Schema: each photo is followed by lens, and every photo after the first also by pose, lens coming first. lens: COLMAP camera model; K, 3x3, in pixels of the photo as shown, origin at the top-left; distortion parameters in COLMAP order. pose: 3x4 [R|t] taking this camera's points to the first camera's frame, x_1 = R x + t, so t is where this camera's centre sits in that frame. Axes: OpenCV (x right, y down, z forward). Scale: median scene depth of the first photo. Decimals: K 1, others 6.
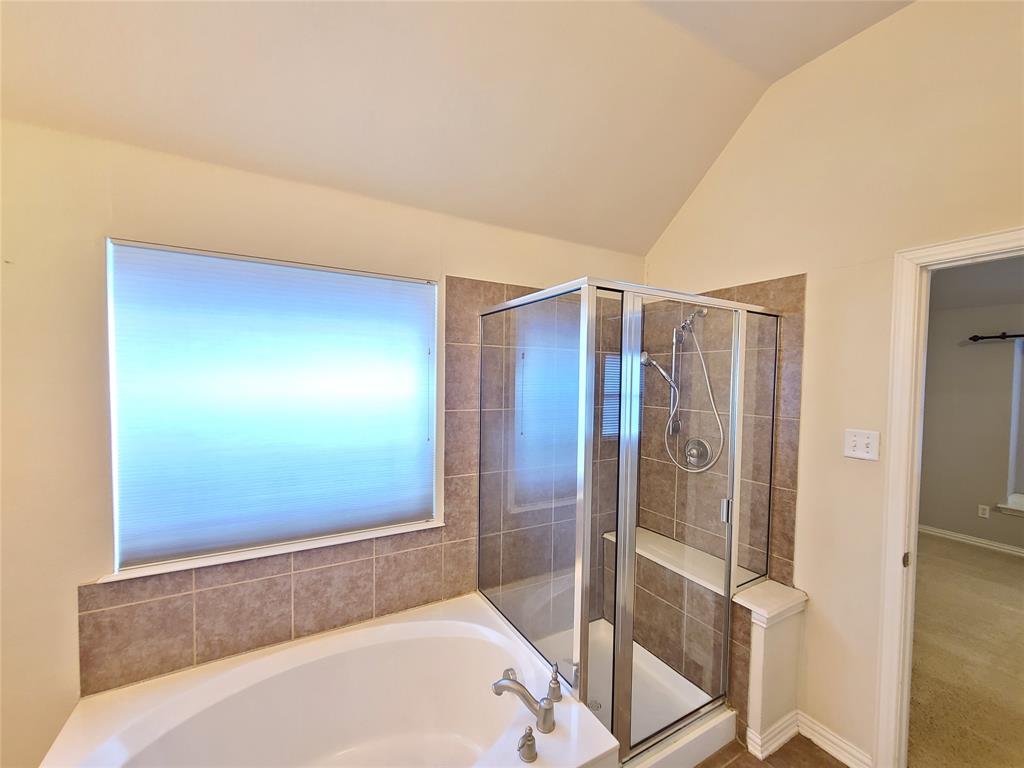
lens RADIAL K [[420.5, 0, 517.4], [0, 420.5, 388.0], [0, 0, 1]] dist [0.011482, -0.003376]
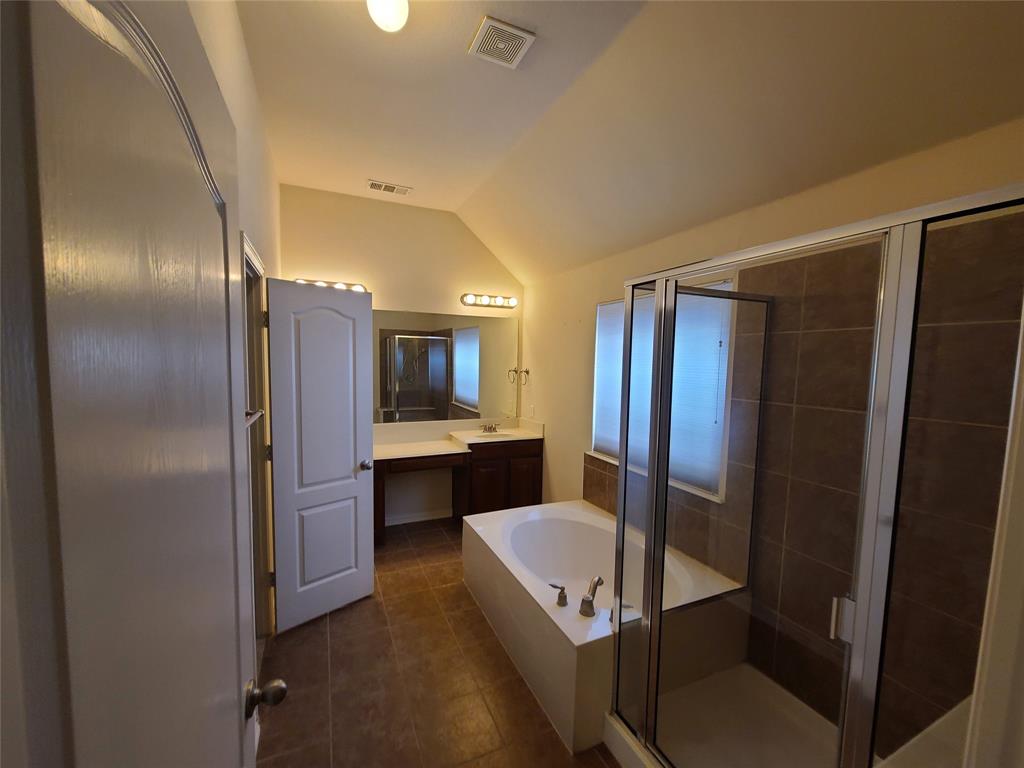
lens RADIAL K [[420.5, 0, 512.5], [0, 420.5, 394.5], [0, 0, 1]] dist [0.011482, -0.003376]
pose [[-0.087414, 0.058305, -0.994464, 1.074451], [-0.058056, 0.996291, 0.063515, 0.009516], [0.994479, 0.063286, -0.083705, 0.617650]]
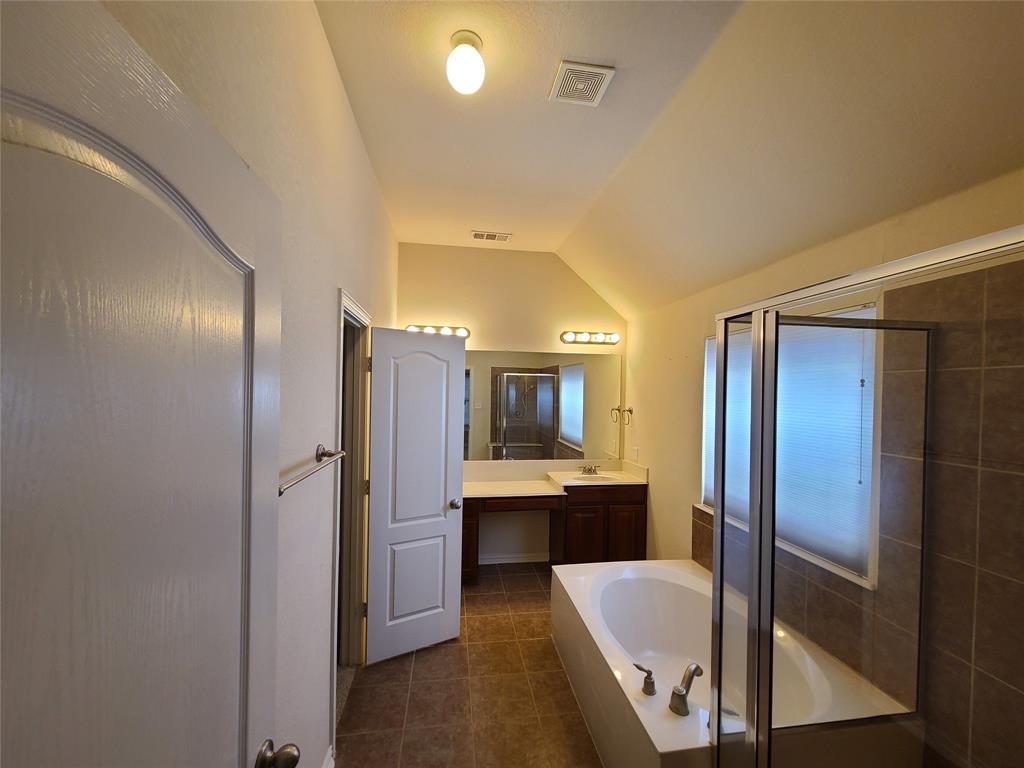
lens RADIAL K [[420.5, 0, 515.2], [0, 420.5, 395.9], [0, 0, 1]] dist [0.011482, -0.003376]
pose [[-0.351907, -0.019813, -0.935825, 0.993817], [-0.060373, 0.998175, 0.001569, -0.018916], [0.934086, 0.057050, -0.352461, 0.704290]]
